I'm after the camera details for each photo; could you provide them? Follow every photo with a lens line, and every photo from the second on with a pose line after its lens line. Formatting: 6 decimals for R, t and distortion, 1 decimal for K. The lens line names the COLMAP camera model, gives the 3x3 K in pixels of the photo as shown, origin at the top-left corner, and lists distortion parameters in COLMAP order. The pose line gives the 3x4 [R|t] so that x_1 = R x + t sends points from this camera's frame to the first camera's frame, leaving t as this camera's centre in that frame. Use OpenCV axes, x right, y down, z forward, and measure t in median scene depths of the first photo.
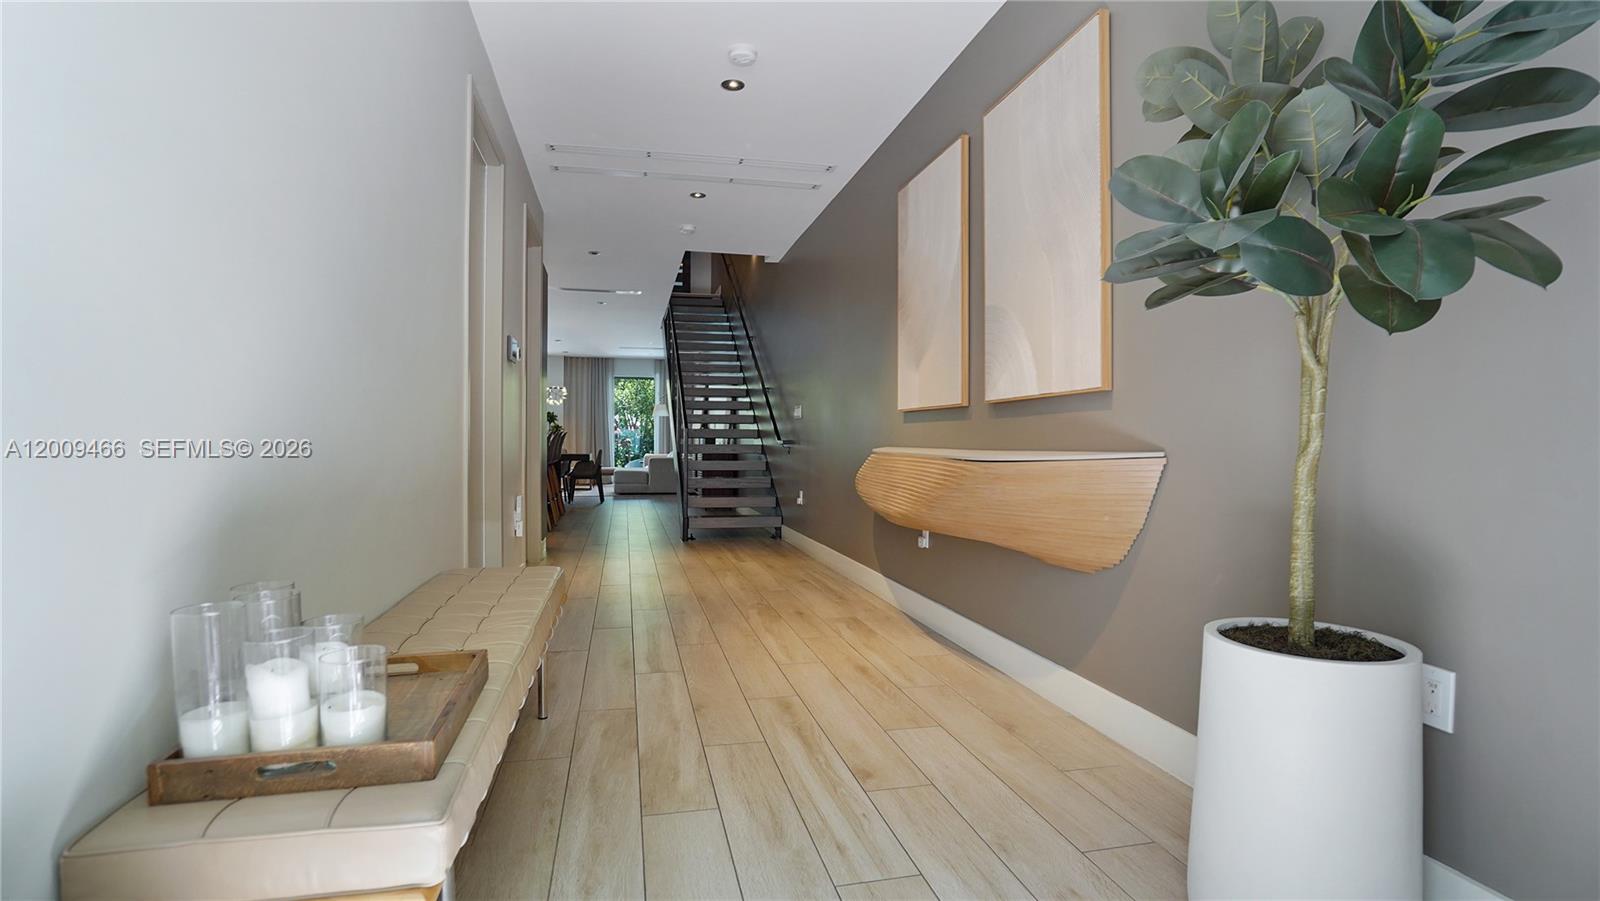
lens RADIAL K [[745.1, 0, 794.8], [0, 745.1, 452.4], [0, 0, 1]] dist [-0.055801, 0.022762]
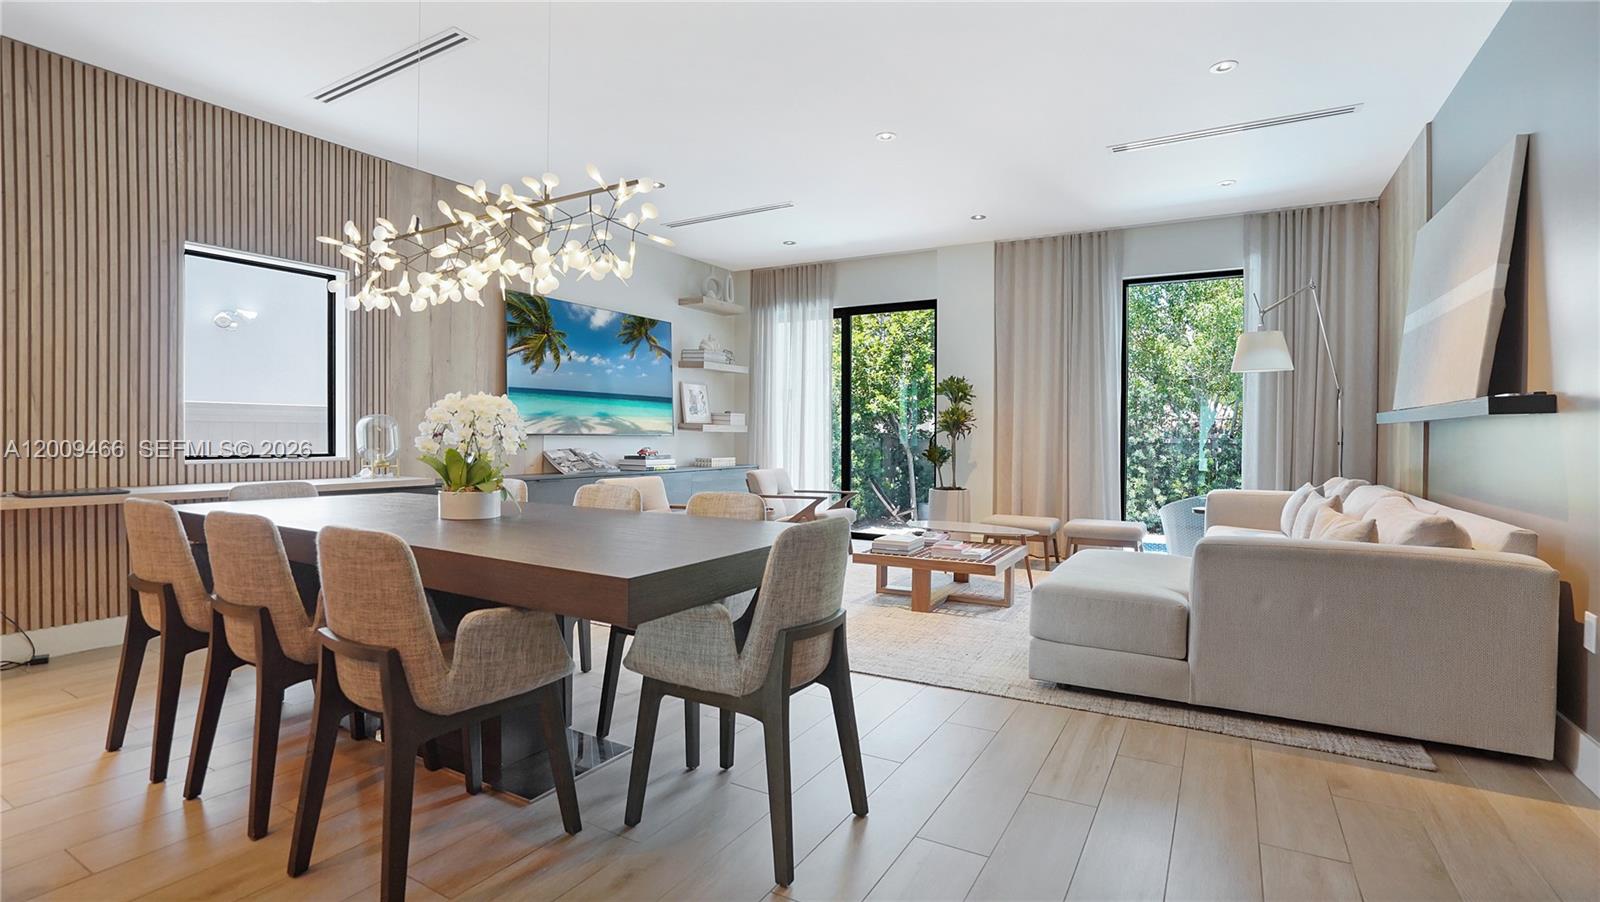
lens RADIAL K [[749.8, 0, 784.7], [0, 749.8, 445.0], [0, 0, 1]] dist [-0.063754, 0.025157]
pose [[0.721776, 0.010618, -0.692045, -0.111975], [-0.015837, 0.999874, -0.001176, -0.015239], [0.691945, 0.011809, 0.721853, 0.635301]]
